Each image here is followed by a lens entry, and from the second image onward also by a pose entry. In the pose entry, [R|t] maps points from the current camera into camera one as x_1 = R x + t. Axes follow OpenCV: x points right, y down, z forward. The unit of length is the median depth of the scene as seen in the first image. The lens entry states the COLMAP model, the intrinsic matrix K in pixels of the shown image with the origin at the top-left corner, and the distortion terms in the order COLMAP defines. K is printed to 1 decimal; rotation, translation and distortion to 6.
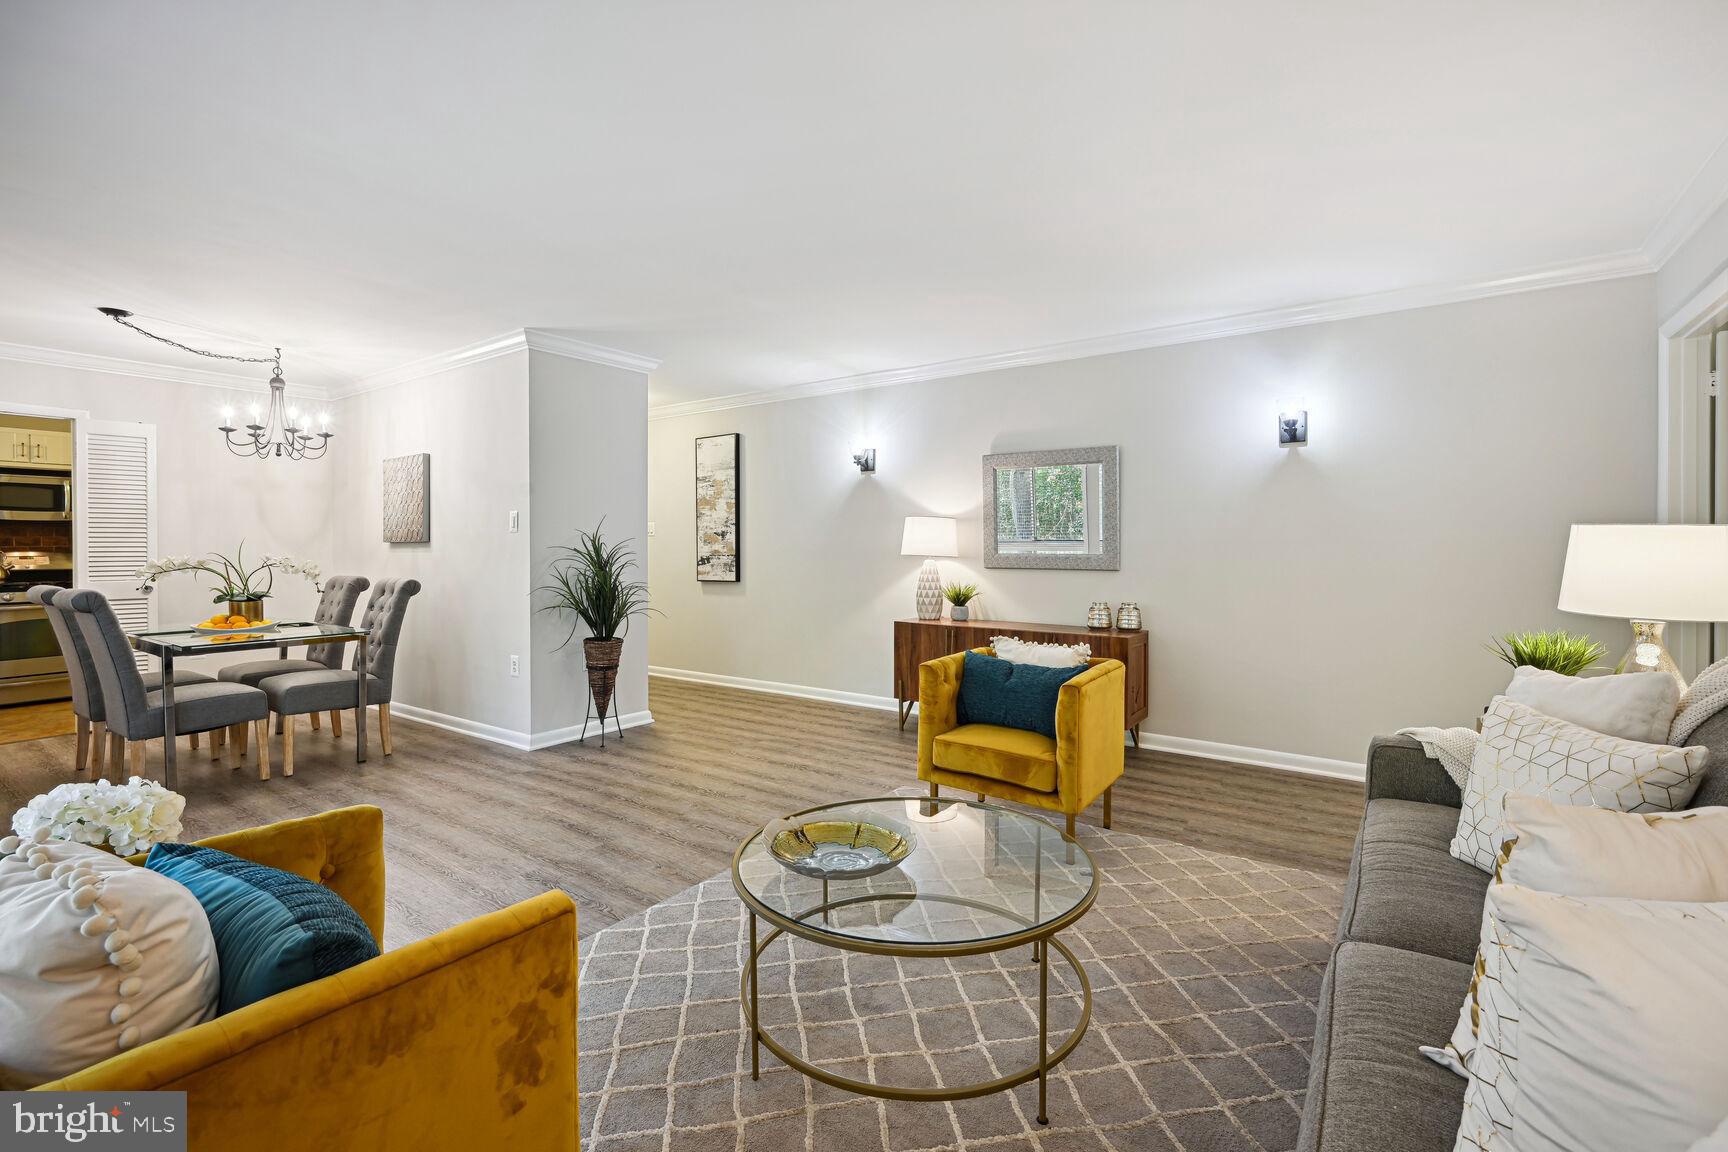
lens RADIAL K [[768.2, 0, 871.3], [0, 768.2, 551.3], [0, 0, 1]] dist [-0.001669, -0.000031]
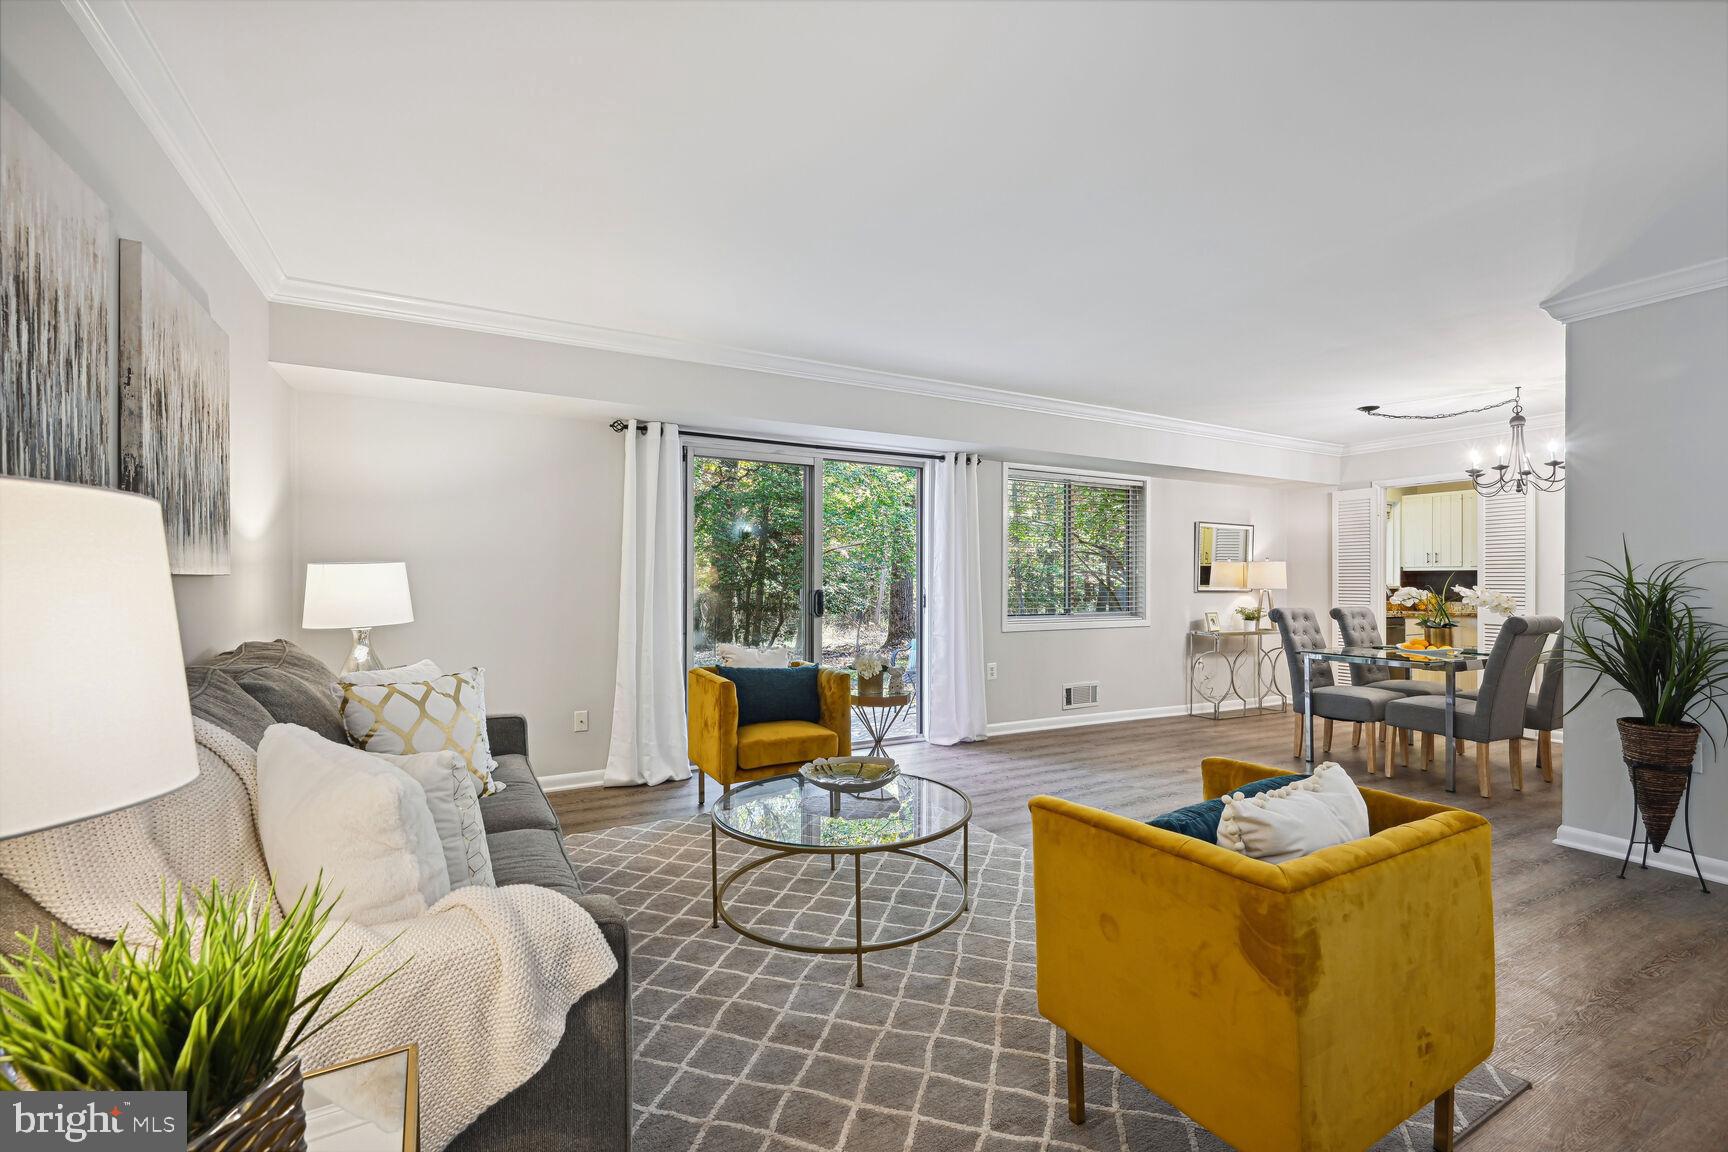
lens RADIAL K [[747.3, 0, 870.9], [0, 747.3, 581.3], [0, 0, 1]] dist [-0.001205, 0.000150]
pose [[-0.425602, 0.003516, -0.904903, 0.518157], [-0.008074, 0.999938, 0.007683, -0.005486], [0.904874, 0.010576, -0.425548, 0.666973]]
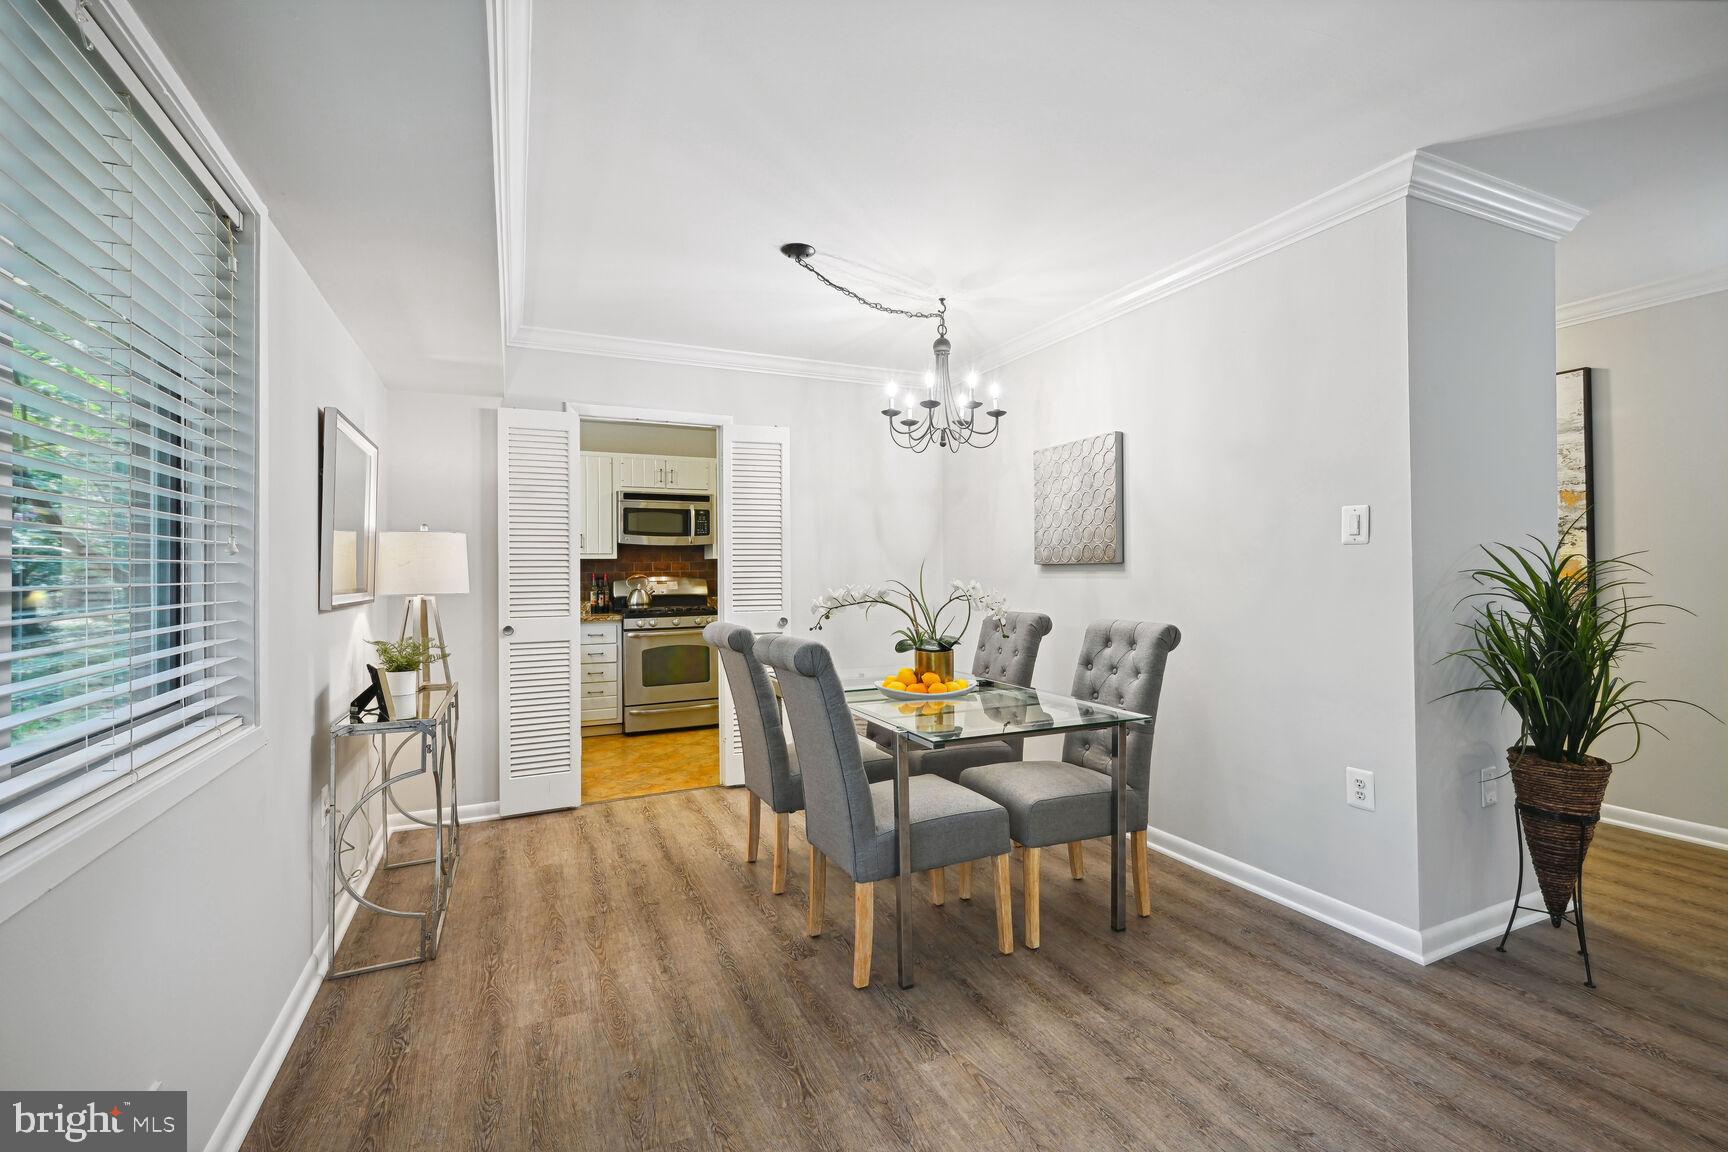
lens RADIAL K [[761.8, 0, 871.6], [0, 761.8, 562.8], [0, 0, 1]] dist [-0.001900, 0.000088]
pose [[0.869939, -0.008178, -0.493091, -0.494479], [0.001307, 0.999897, -0.014279, -0.003671], [0.493157, 0.011778, 0.869861, 0.353183]]
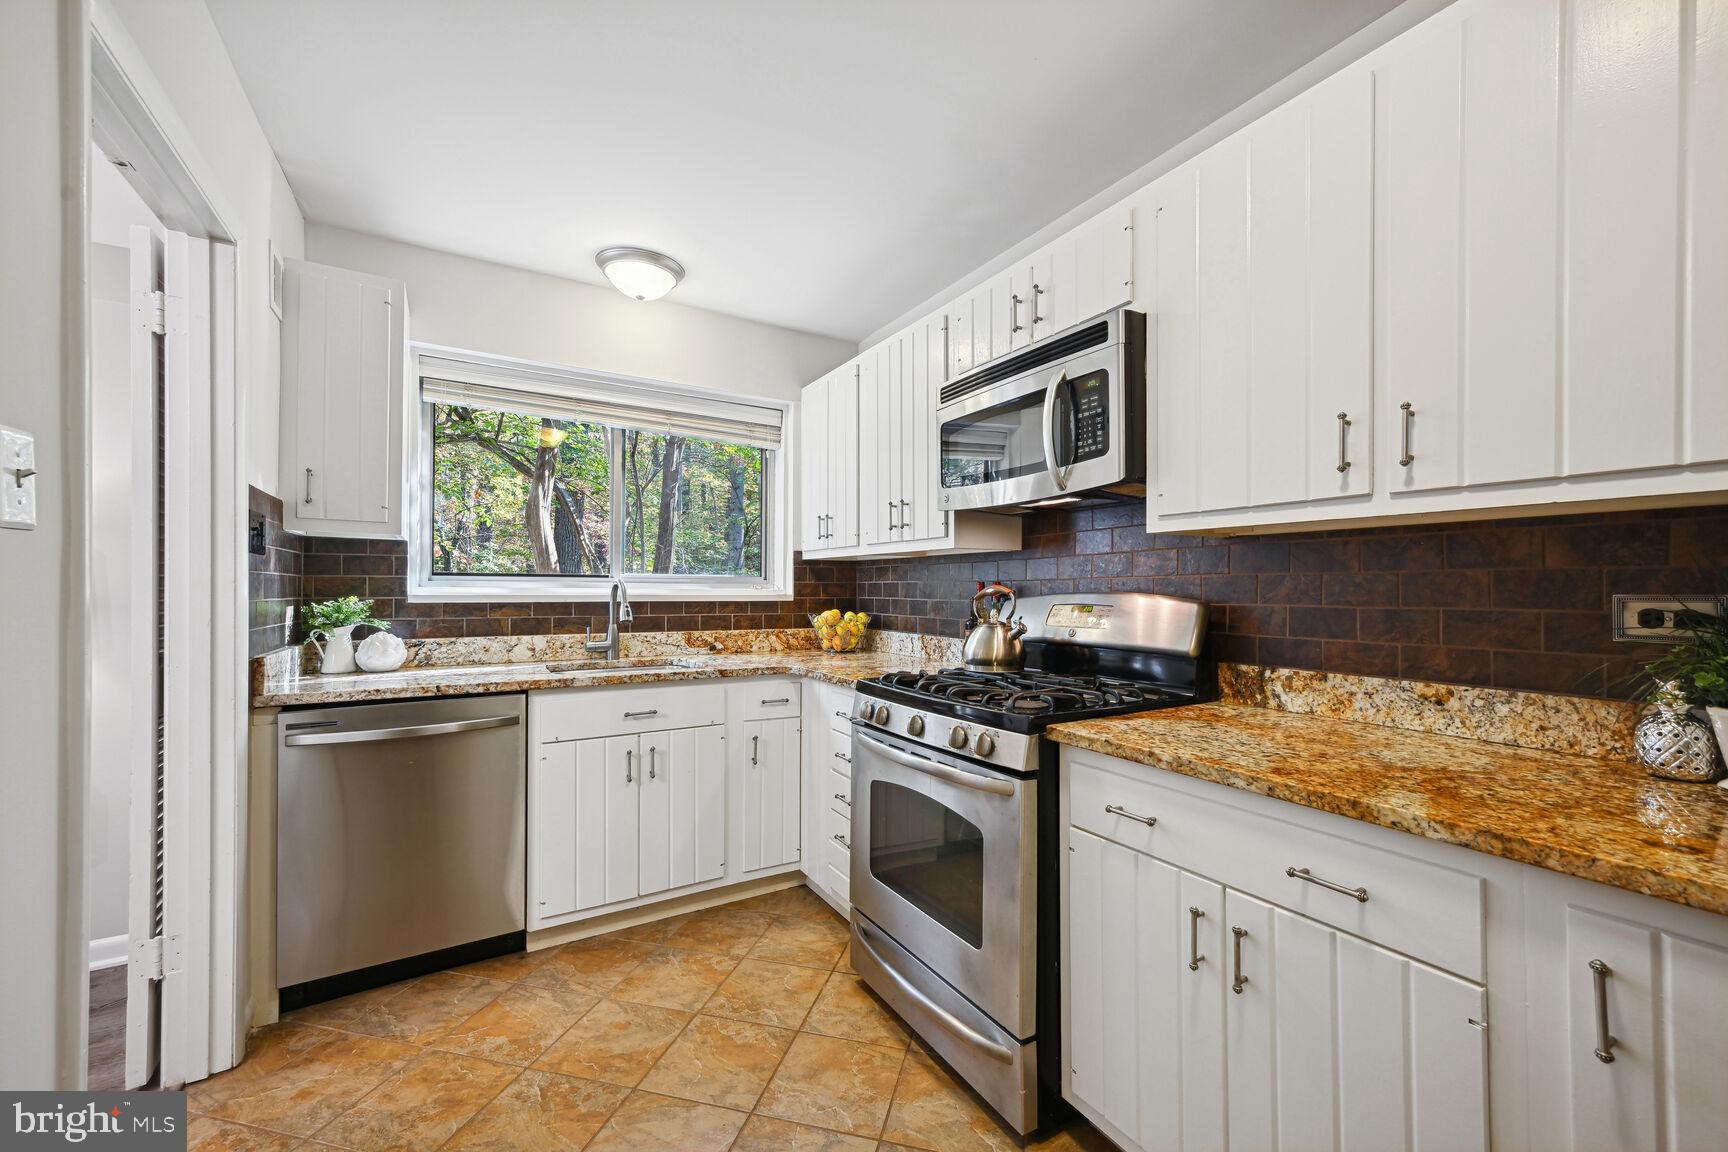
lens RADIAL K [[679.1, 0, 868.4], [0, 679.1, 585.4], [0, 0, 1]] dist [0.014407, 0.000017]
pose [[-0.401081, 0.002019, -0.916040, -1.042391], [-0.007858, 0.999953, 0.005644, -0.004871], [0.916009, 0.009462, -0.401047, 1.428083]]
